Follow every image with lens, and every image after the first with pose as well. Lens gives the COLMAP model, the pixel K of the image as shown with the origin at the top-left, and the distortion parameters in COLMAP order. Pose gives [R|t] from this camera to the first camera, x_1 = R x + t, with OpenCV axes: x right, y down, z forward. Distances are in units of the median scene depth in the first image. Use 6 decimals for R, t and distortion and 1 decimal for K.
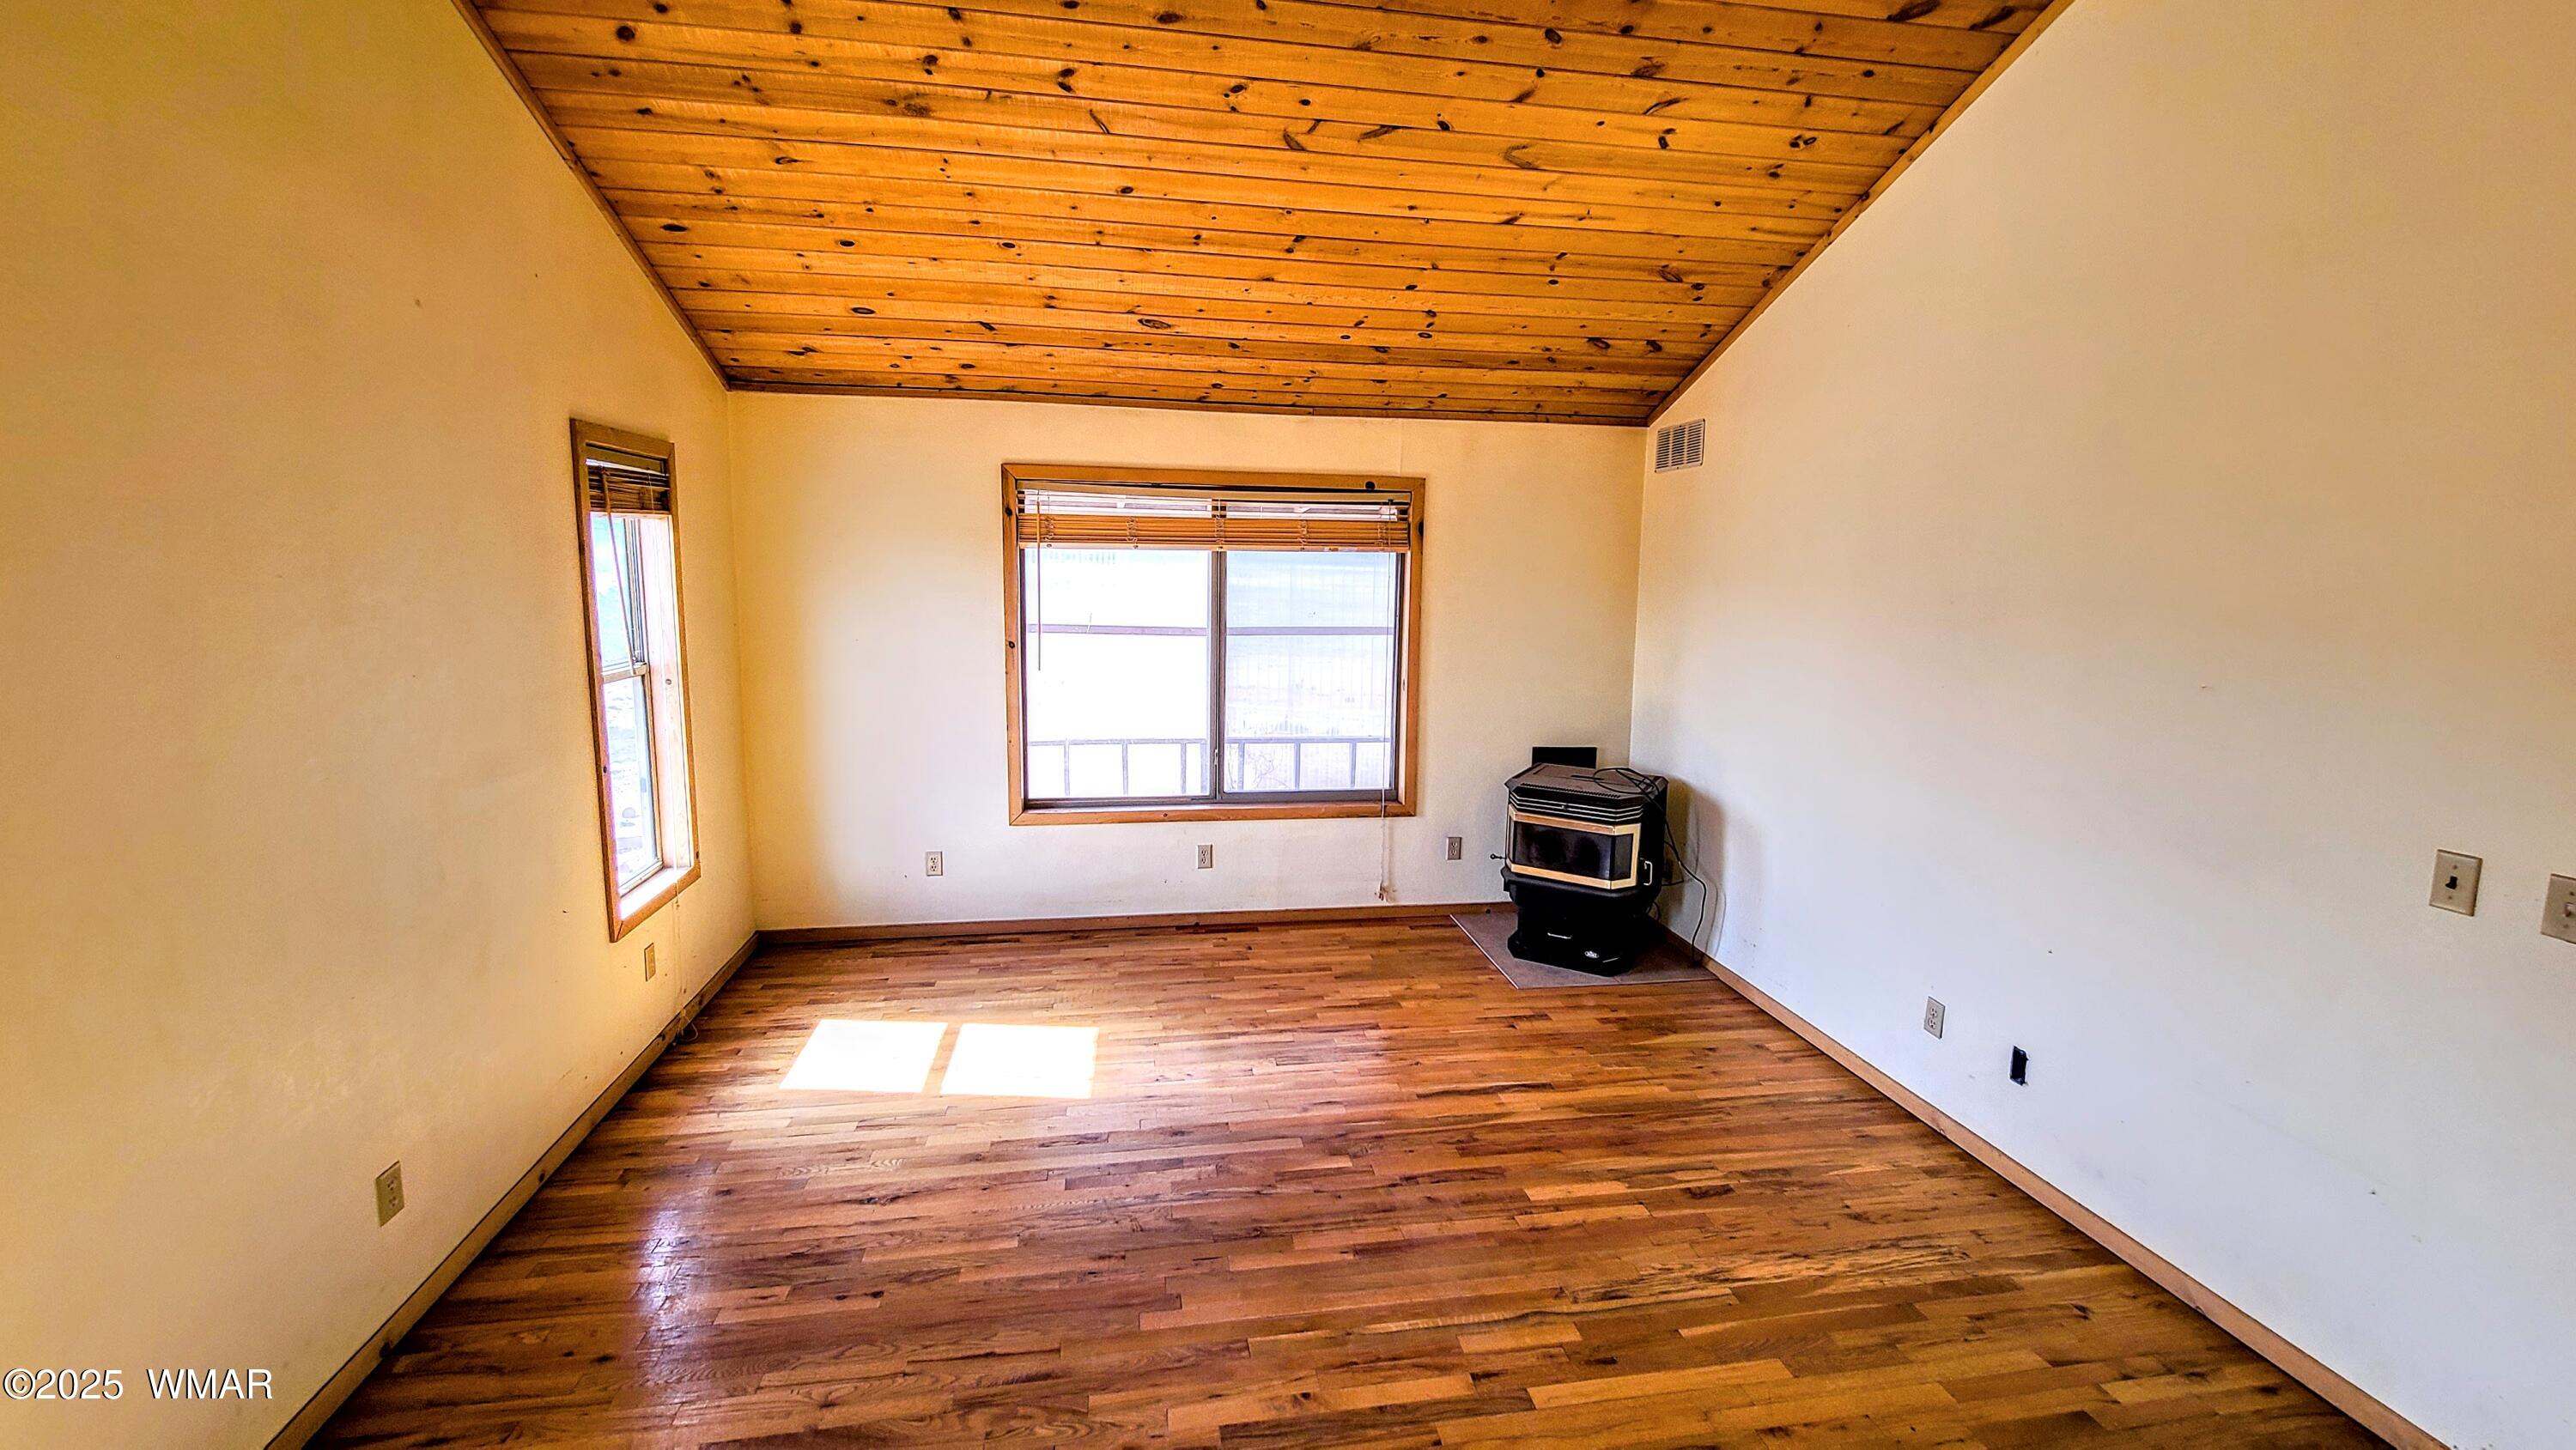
lens RADIAL K [[1061.7, 0, 1304.6], [0, 1061.7, 722.2], [0, 0, 1]] dist [0.002870, -0.001436]
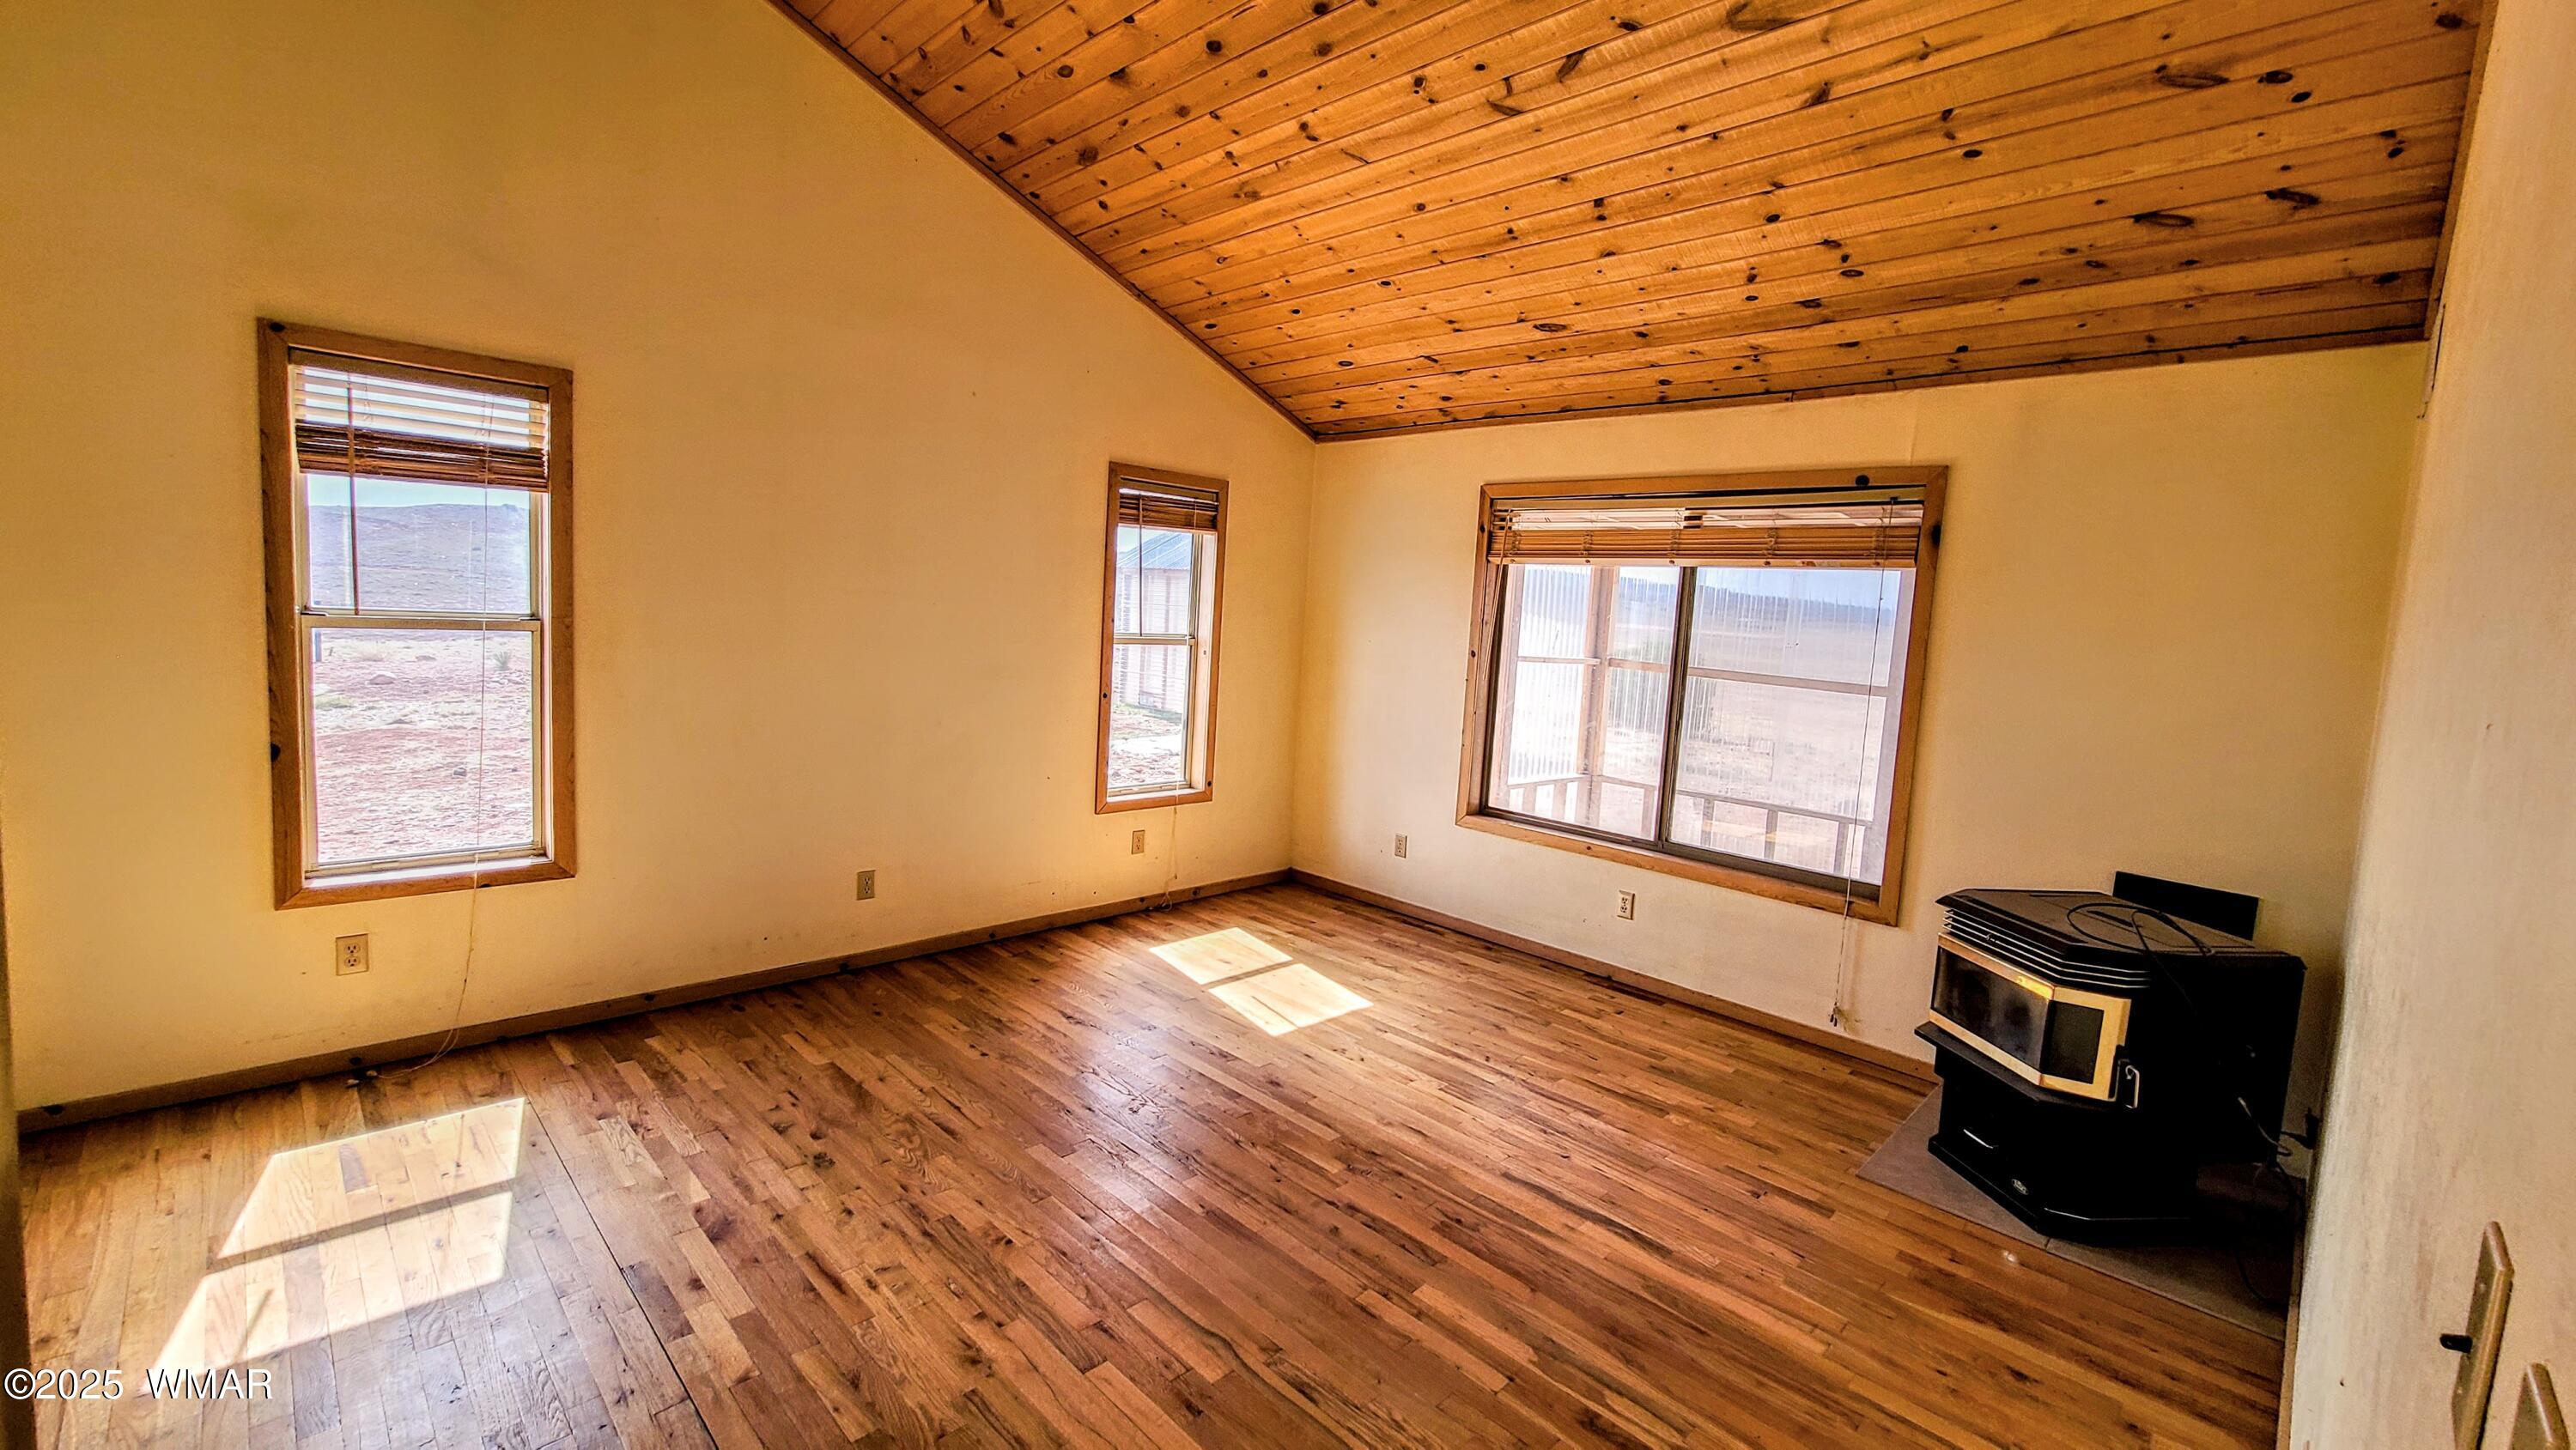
lens RADIAL K [[1061.7, 0, 1290.0], [0, 1061.7, 719.3], [0, 0, 1]] dist [0.002870, -0.001436]
pose [[0.571904, 0.103615, -0.813750, 0.542726], [-0.172315, 0.985032, 0.004322, 0.020434], [0.802018, 0.137749, 0.581199, 0.273167]]
